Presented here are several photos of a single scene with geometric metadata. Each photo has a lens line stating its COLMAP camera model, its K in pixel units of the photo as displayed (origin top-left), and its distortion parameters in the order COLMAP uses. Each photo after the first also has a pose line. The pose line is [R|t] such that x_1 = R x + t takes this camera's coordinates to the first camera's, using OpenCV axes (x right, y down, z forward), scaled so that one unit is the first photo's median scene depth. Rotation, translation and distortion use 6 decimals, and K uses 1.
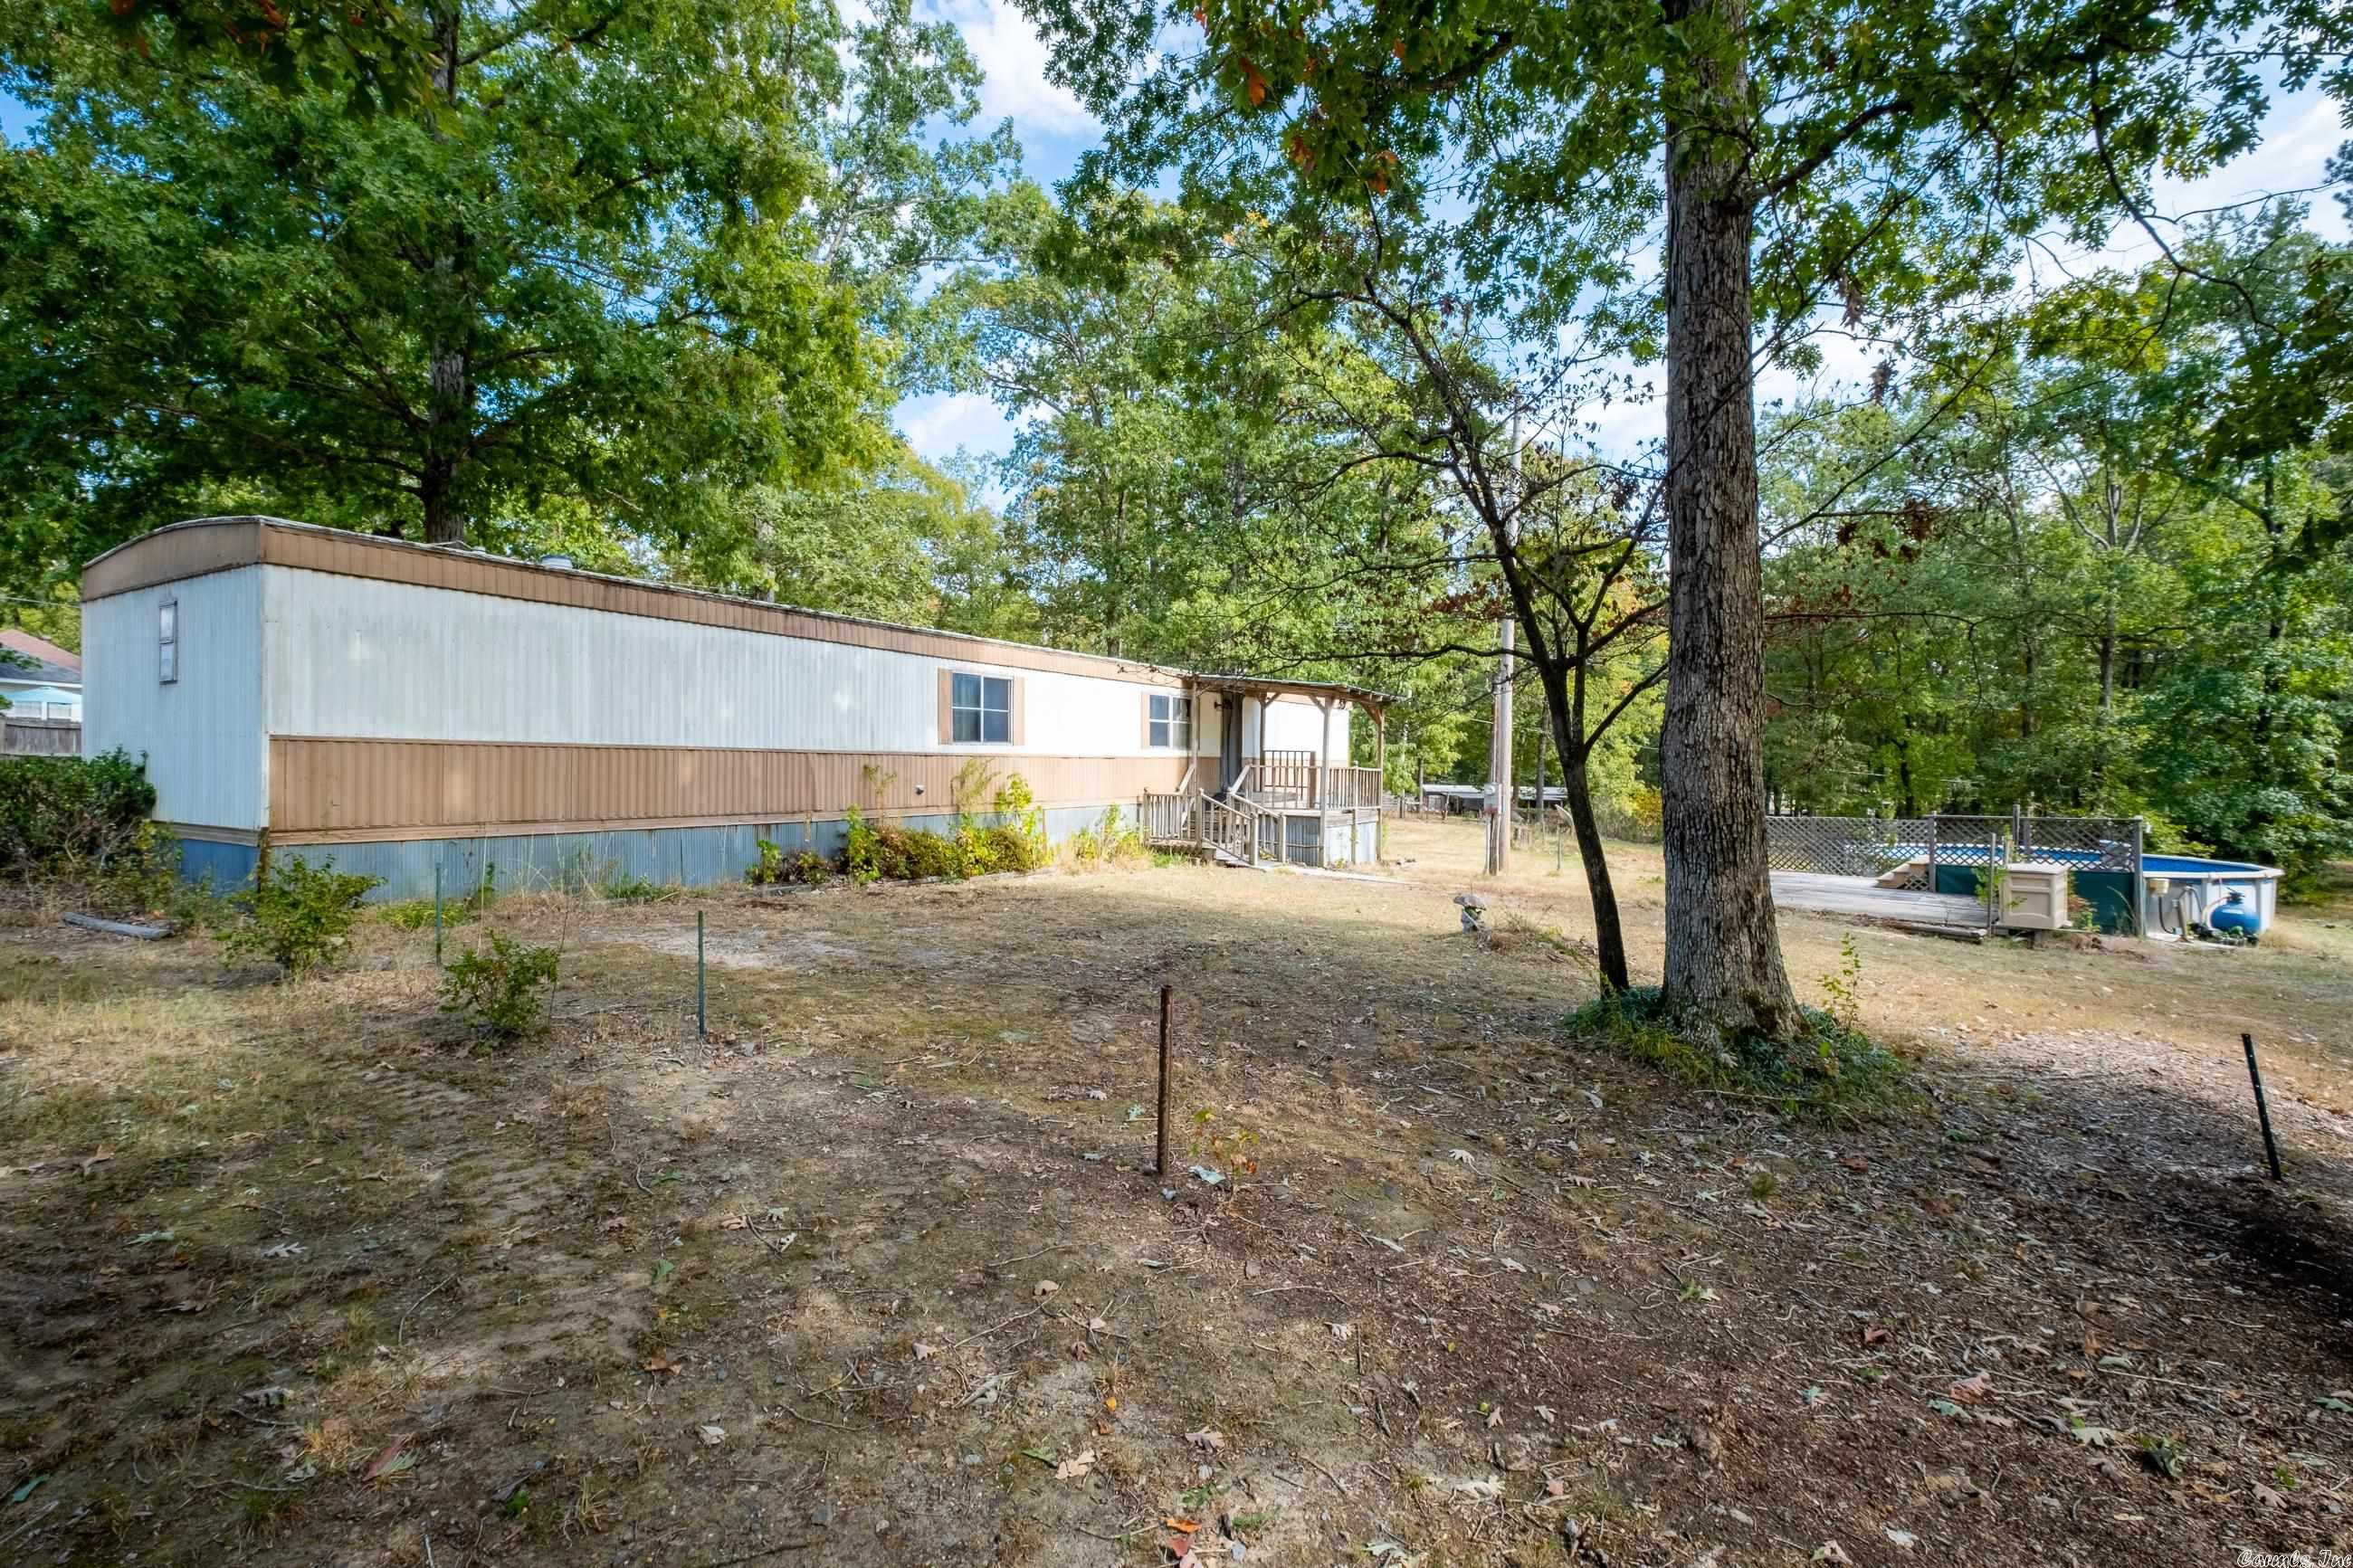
lens RADIAL K [[1045.9, 0, 1184.0], [0, 1045.9, 774.1], [0, 0, 1]] dist [0.002138, 0.000737]
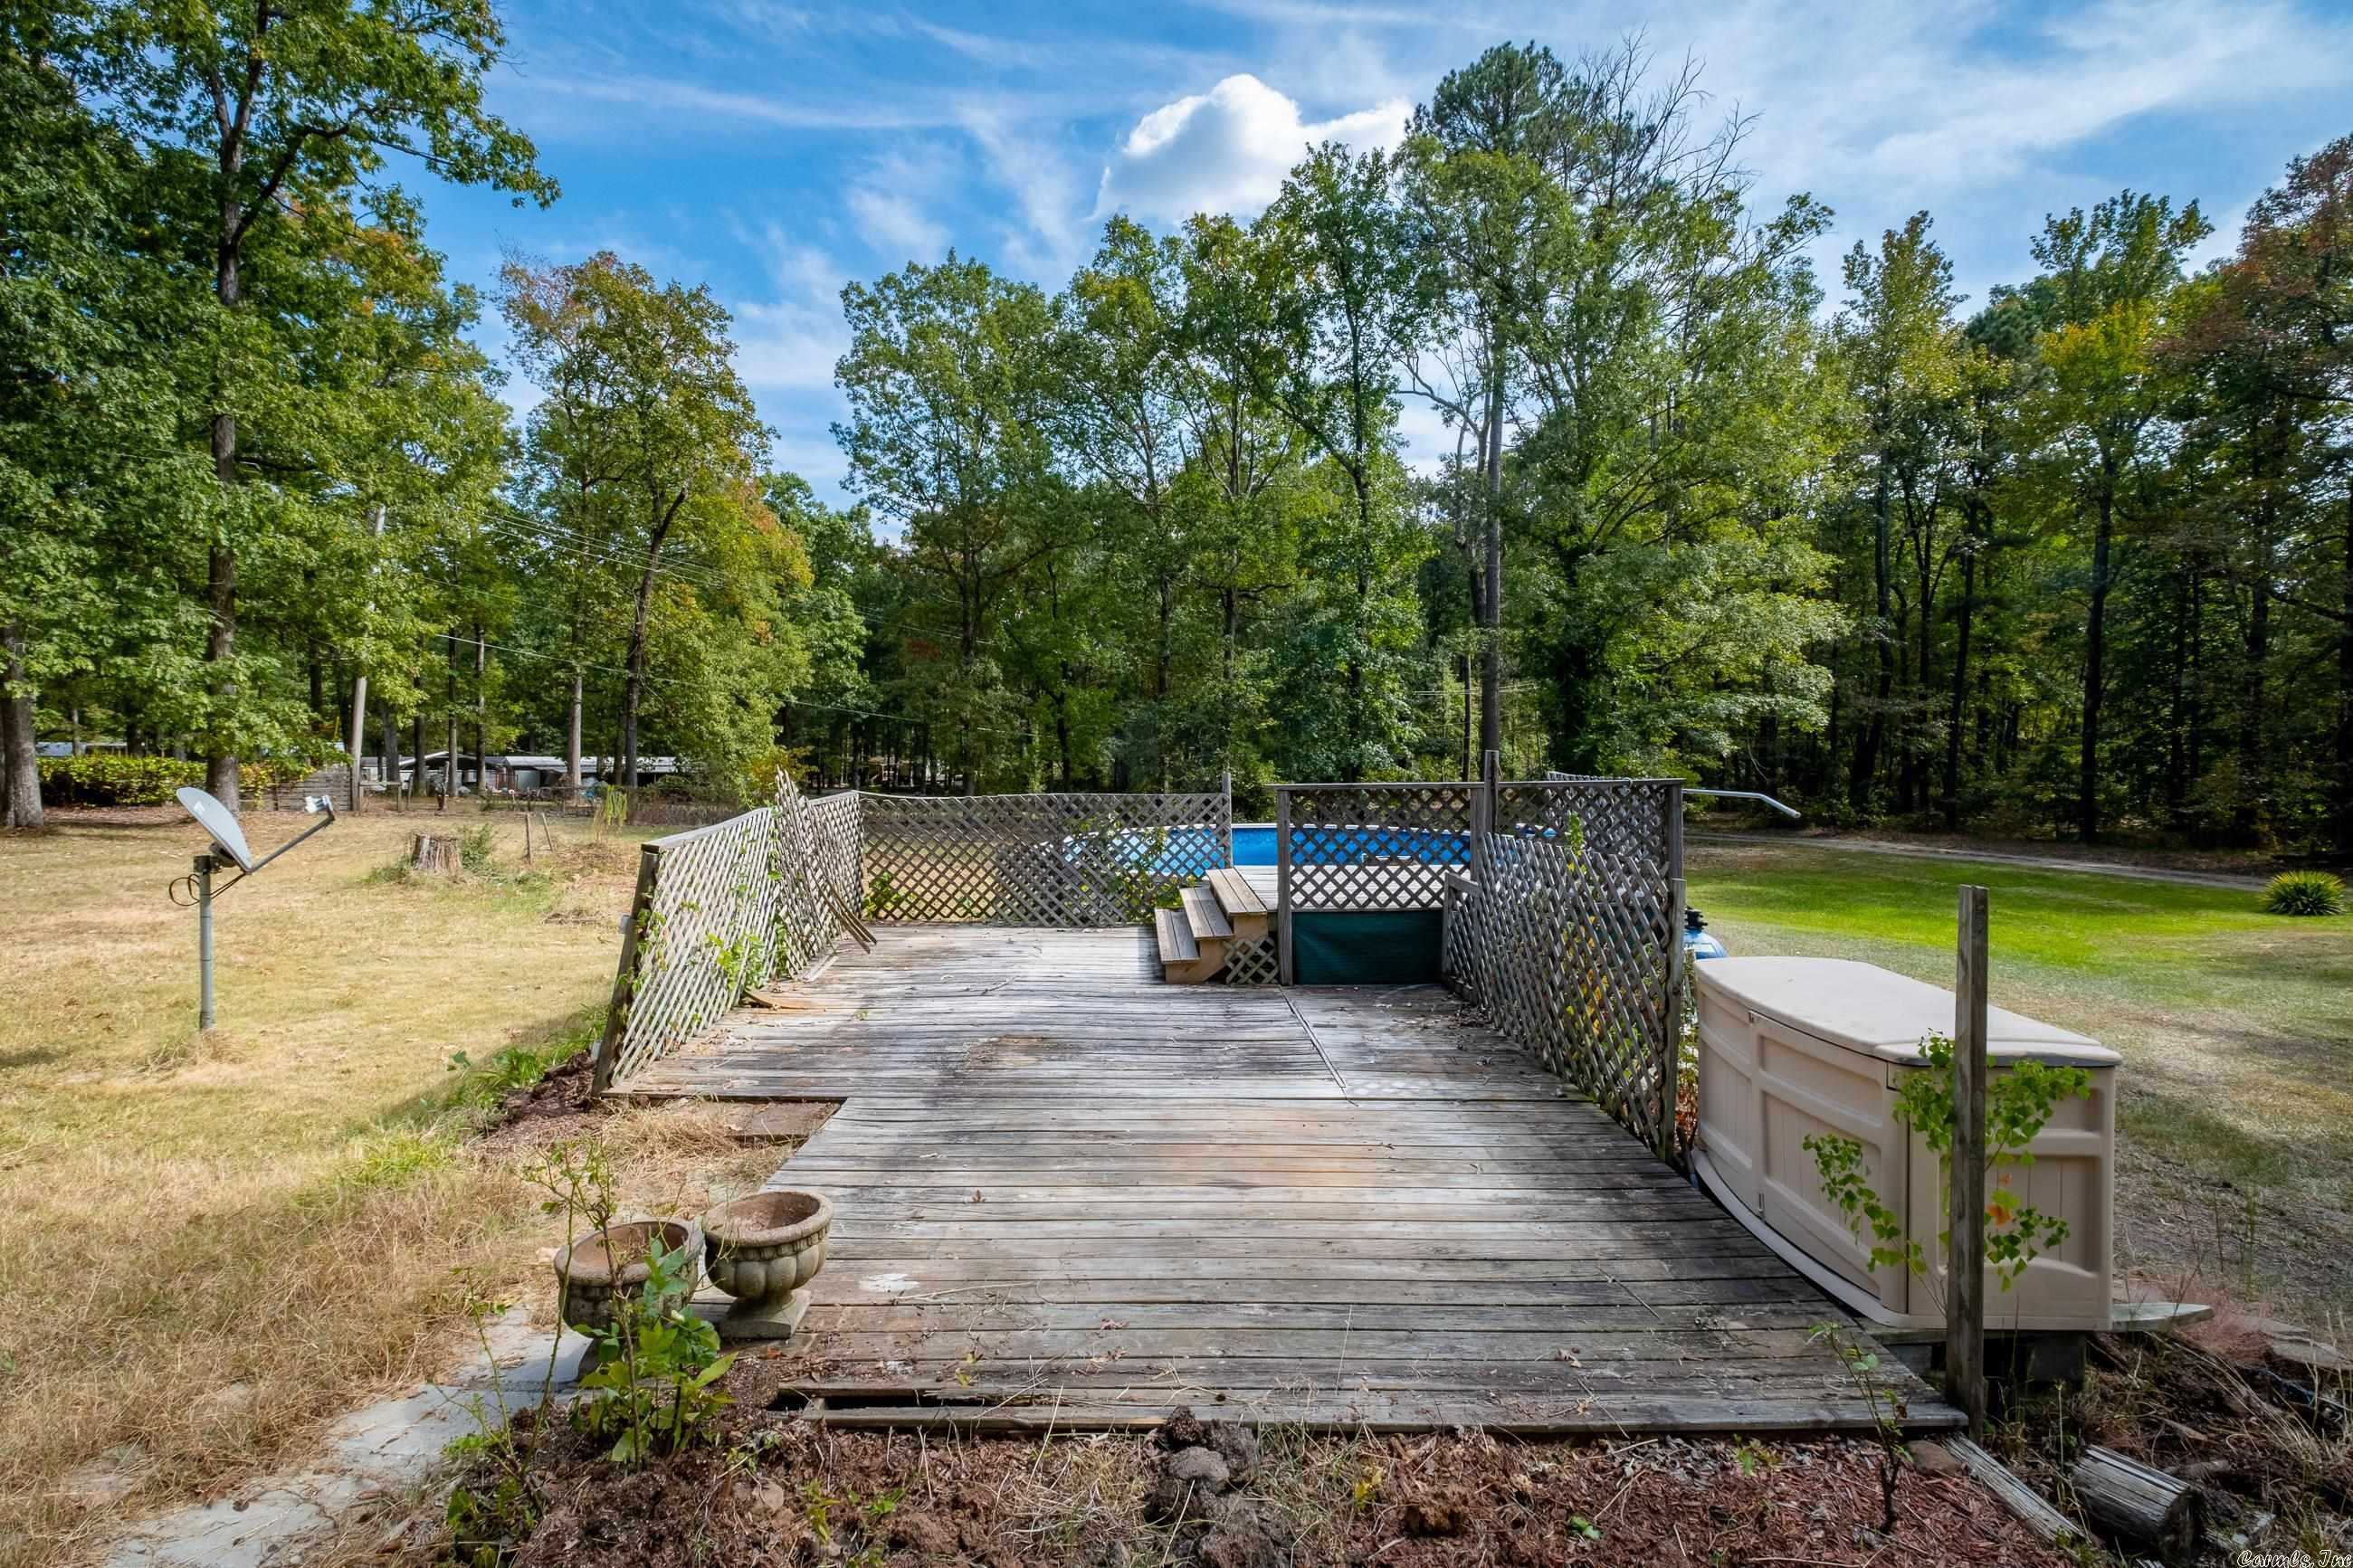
lens RADIAL K [[1045.9, 0, 1184.0], [0, 1045.9, 774.1], [0, 0, 1]] dist [0.002138, 0.000737]
pose [[0.734606, -0.022713, 0.678114, 0.421504], [0.006075, 0.999620, 0.026901, 0.030856], [-0.678467, -0.015643, 0.734464, 0.714872]]
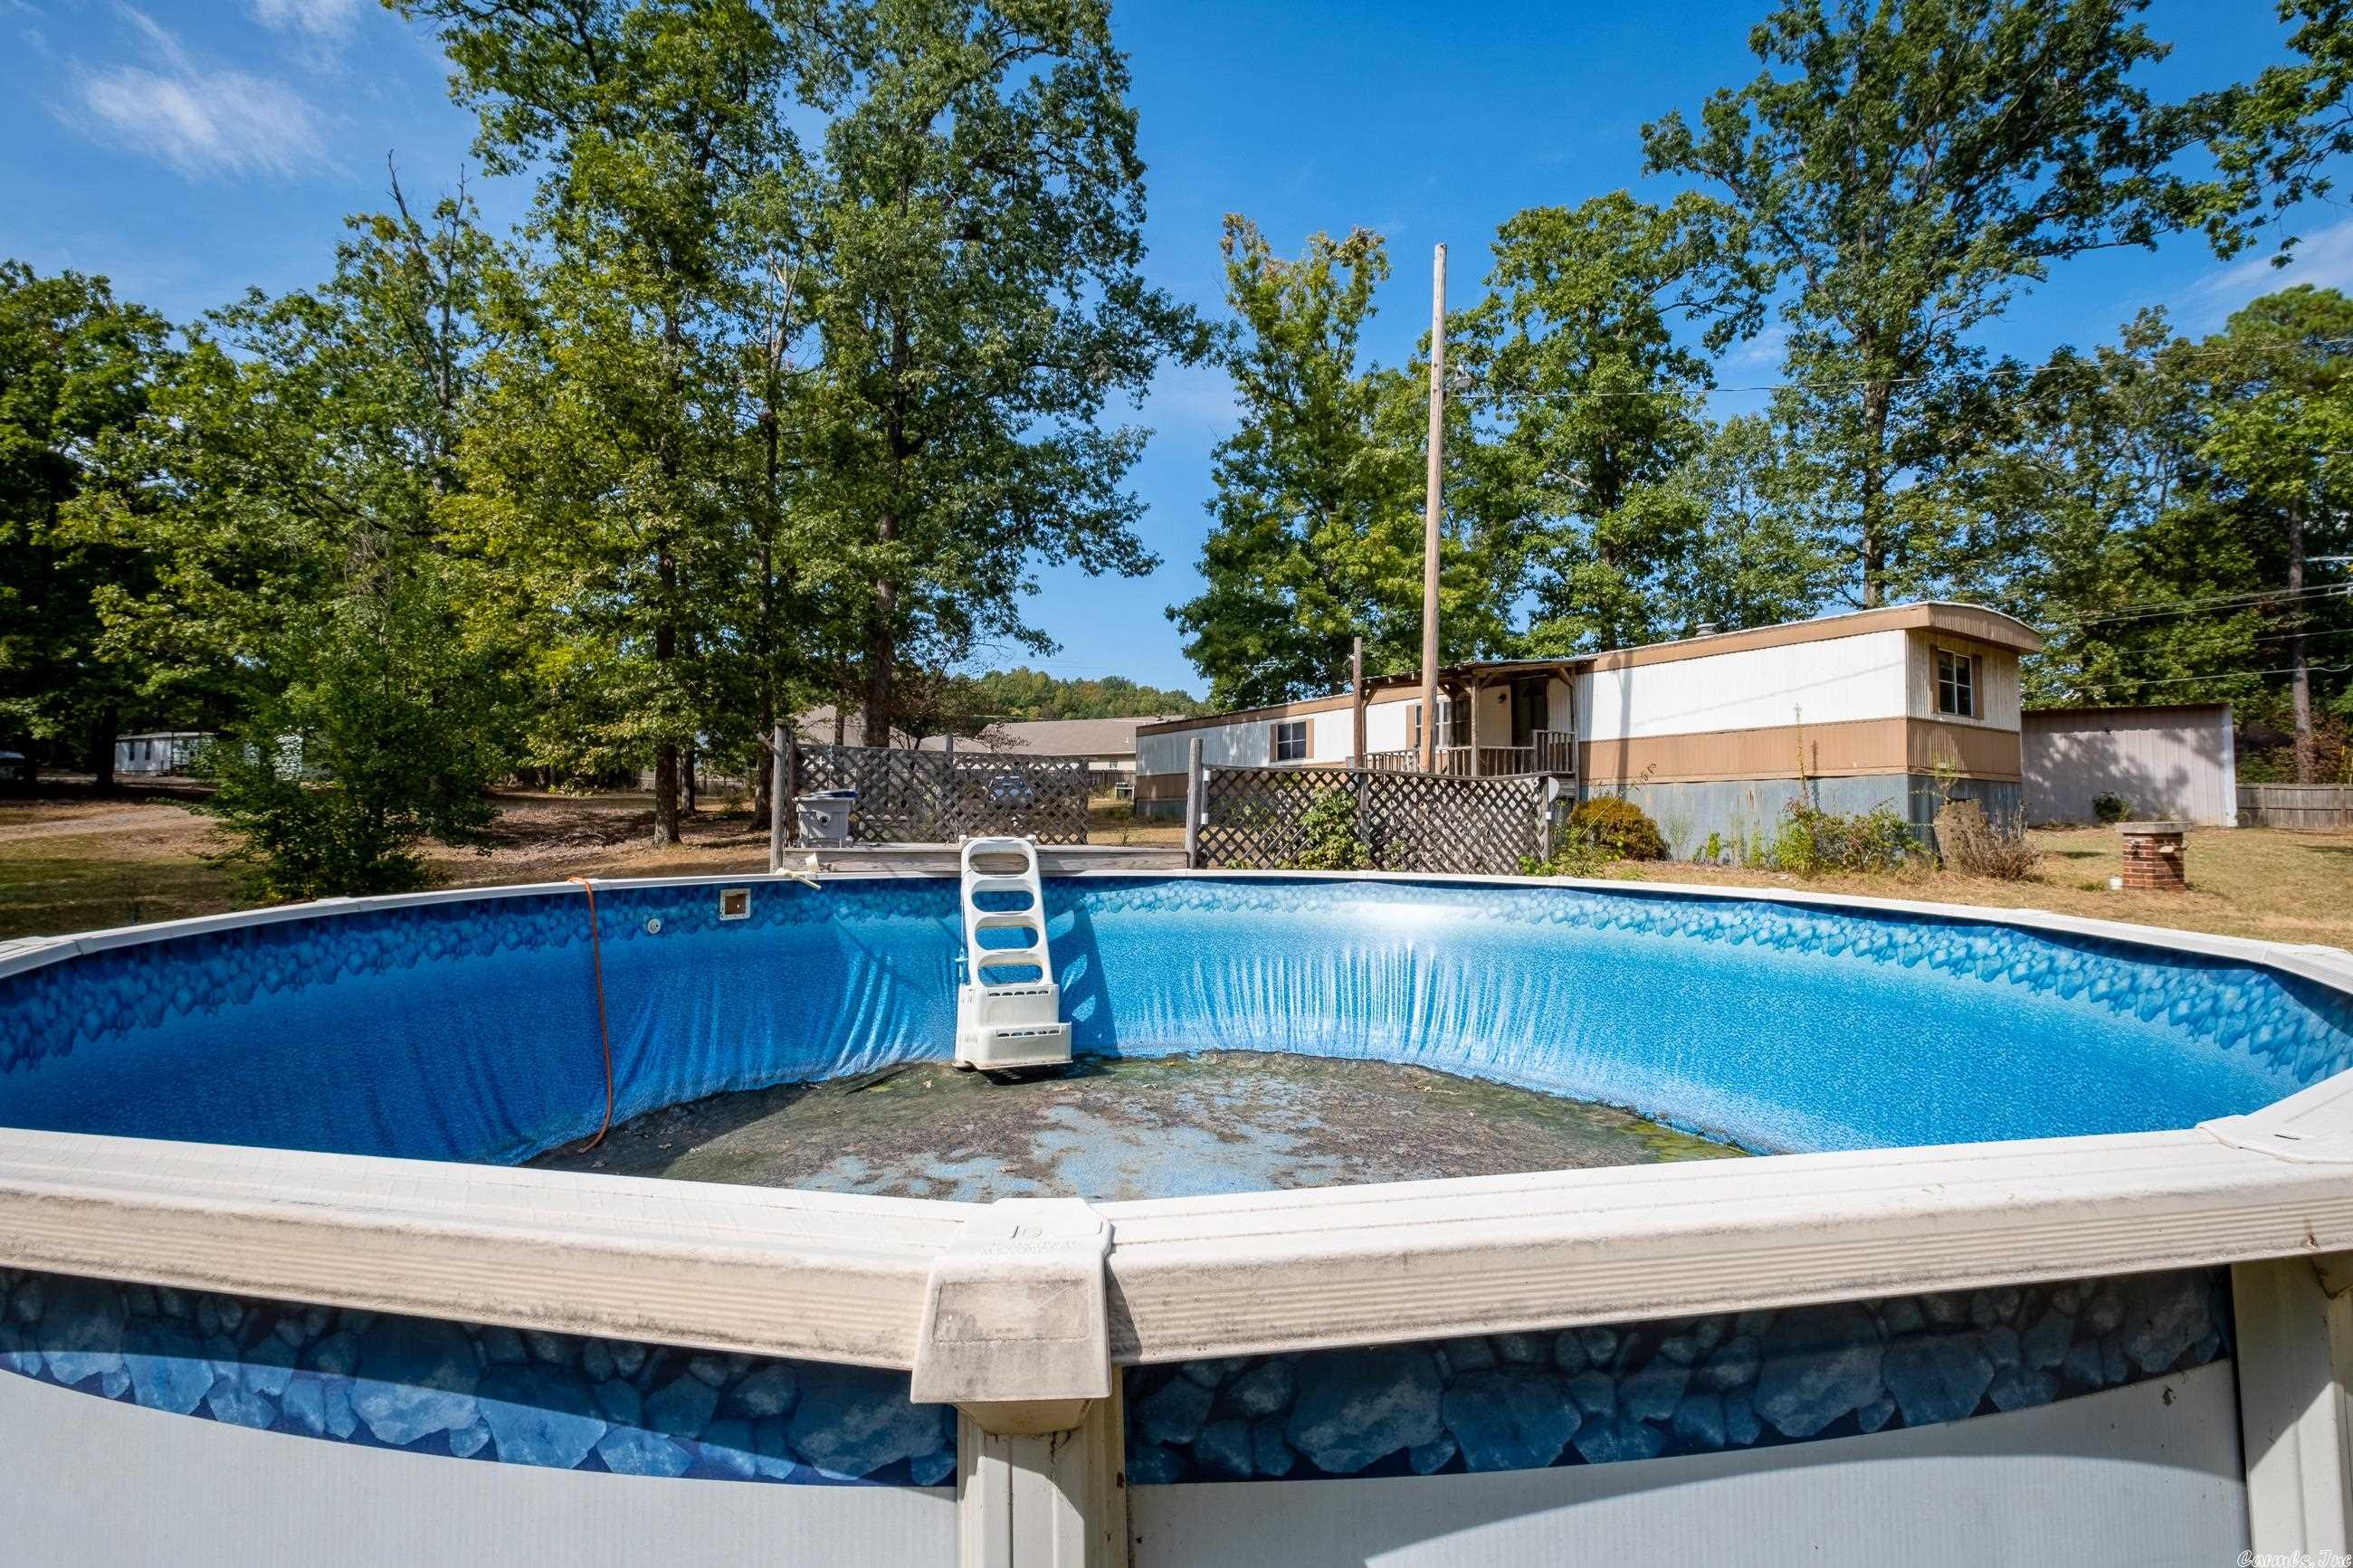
lens RADIAL K [[1027.3, 0, 1182.0], [0, 1027.3, 827.4], [0, 0, 1]] dist [-0.008532, -0.000339]
pose [[-0.461458, -0.016493, -0.887009, 1.187310], [-0.024171, 0.999690, -0.006013, 0.084746], [0.886832, 0.018666, -0.461714, 1.309829]]
